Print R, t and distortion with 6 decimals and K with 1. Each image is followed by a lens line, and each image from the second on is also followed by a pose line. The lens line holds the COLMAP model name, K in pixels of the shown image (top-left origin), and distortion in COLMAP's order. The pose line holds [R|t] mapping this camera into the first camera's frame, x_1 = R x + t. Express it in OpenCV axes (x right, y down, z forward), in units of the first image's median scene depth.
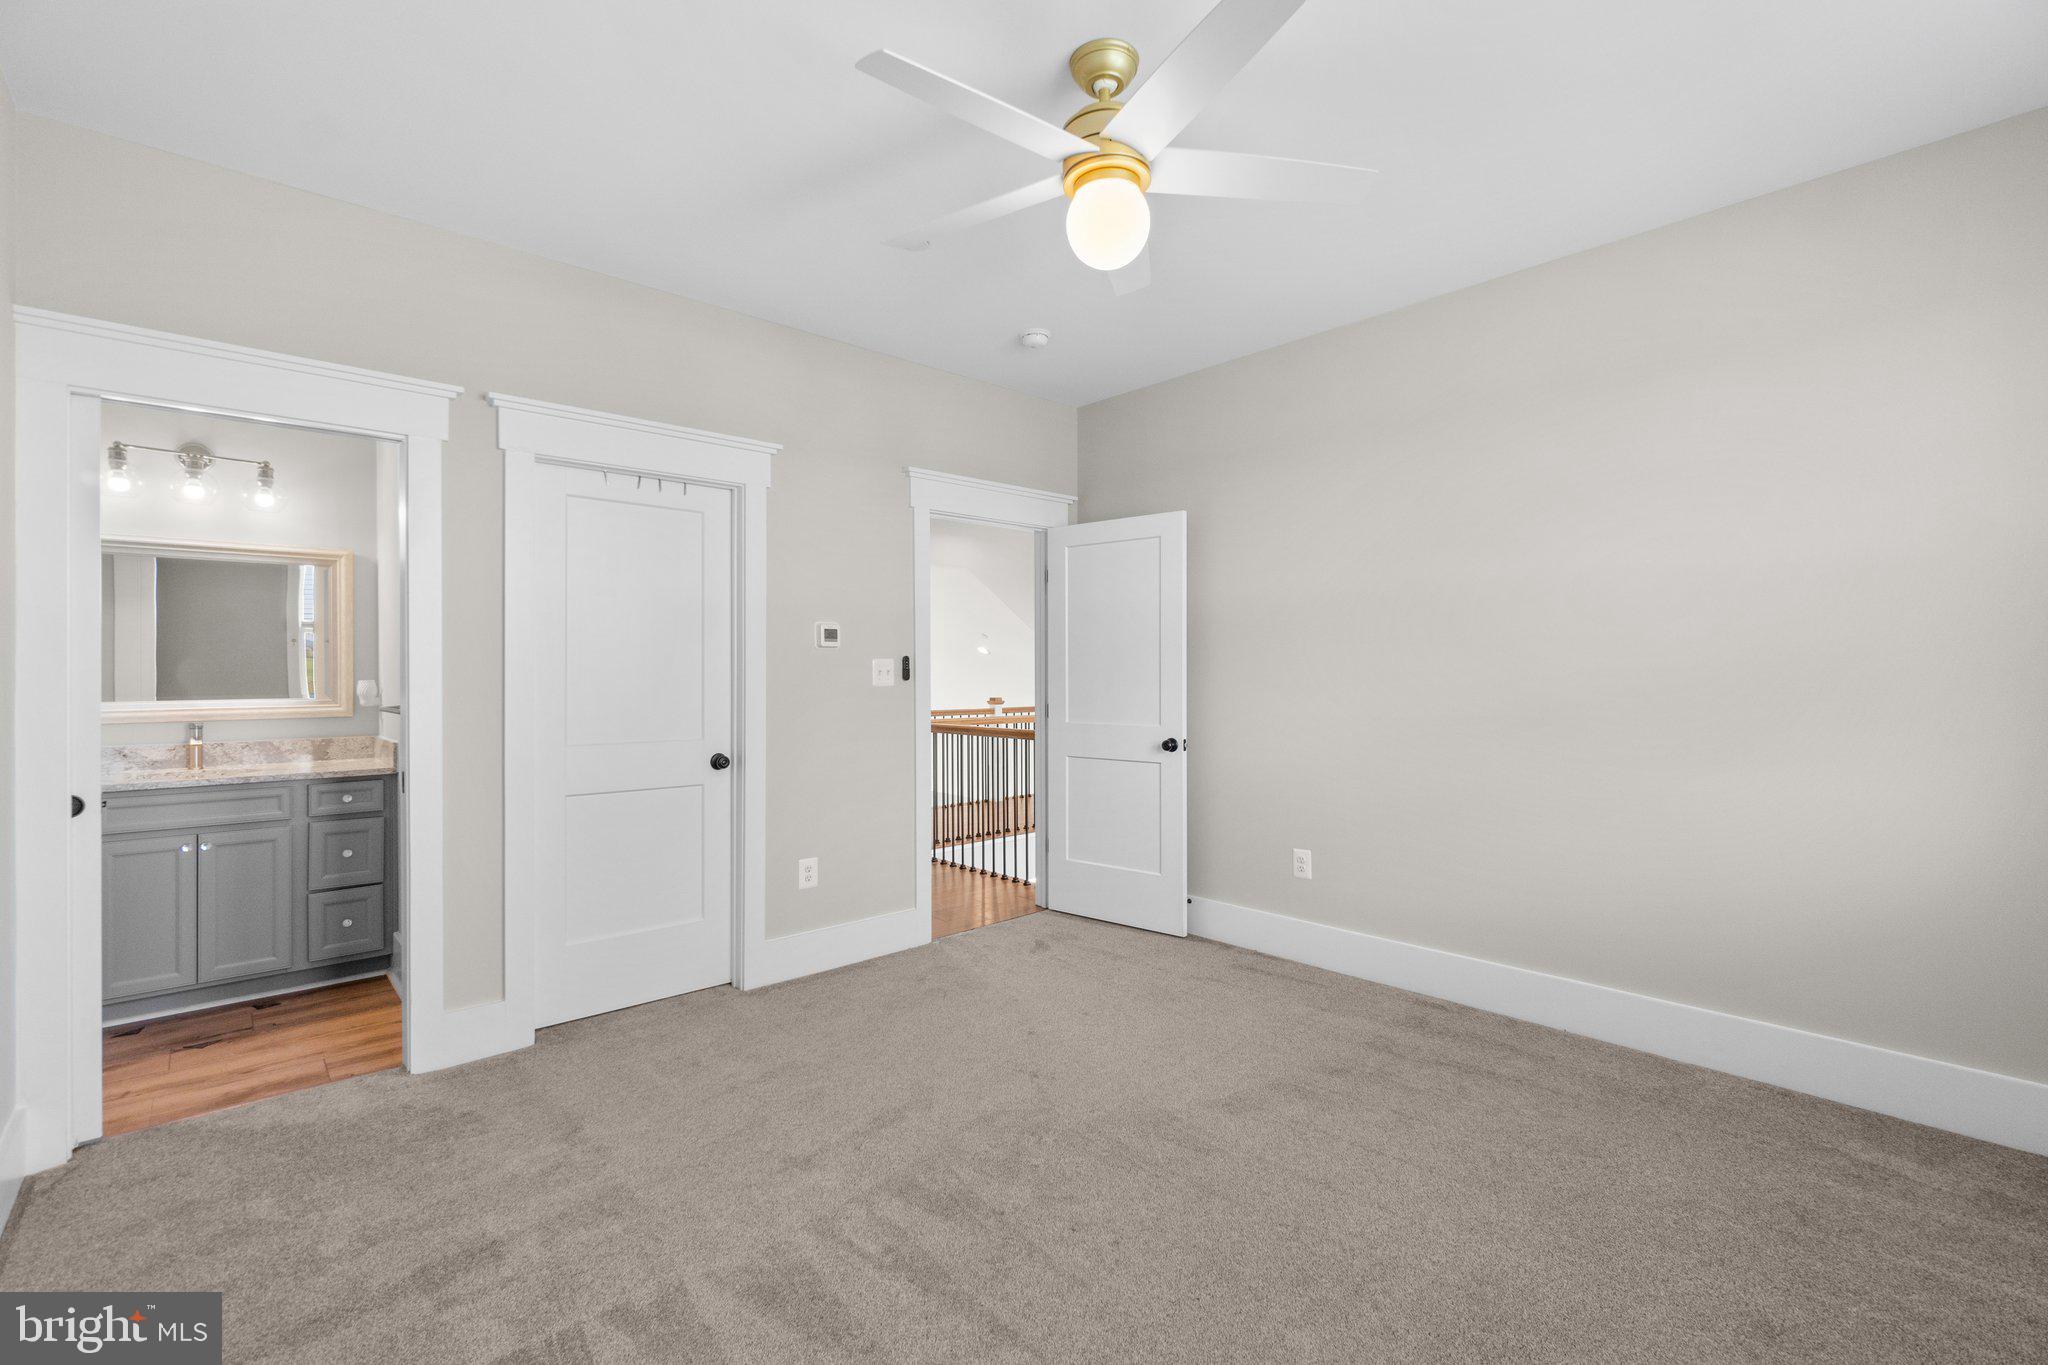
lens RADIAL K [[892.8, 0, 1029.6], [0, 892.8, 660.5], [0, 0, 1]] dist [0.000352, 0.000218]
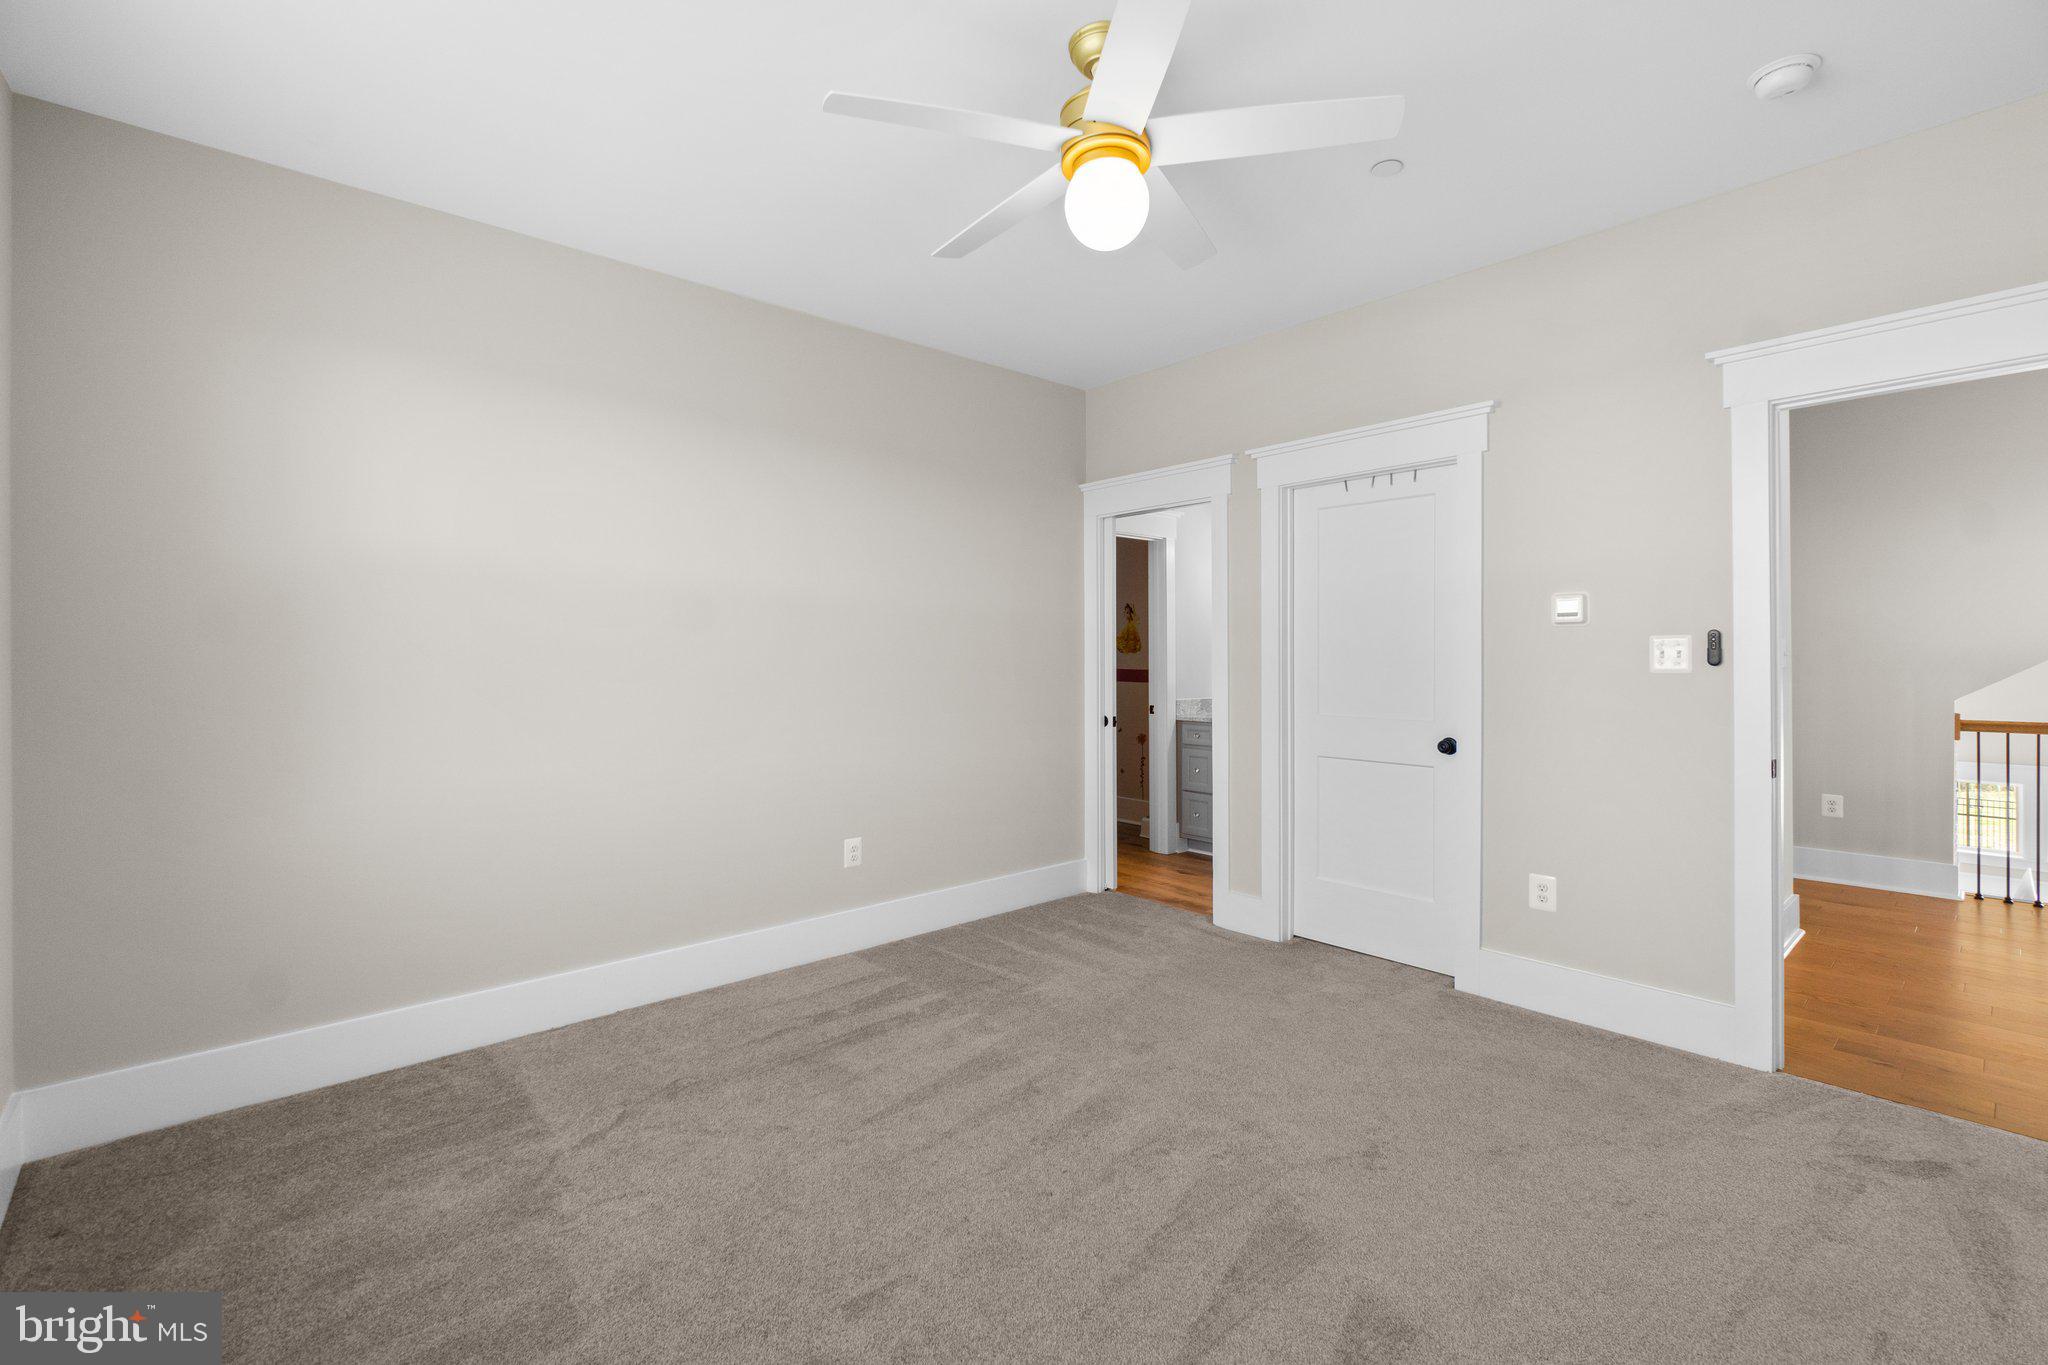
lens RADIAL K [[892.8, 0, 1029.6], [0, 892.8, 660.5], [0, 0, 1]] dist [0.000352, 0.000218]
pose [[0.002131, 0.001853, -0.999996, 0.780148], [0.011376, 0.999934, 0.001877, 0.015240], [0.999933, -0.011380, 0.002110, 0.676990]]
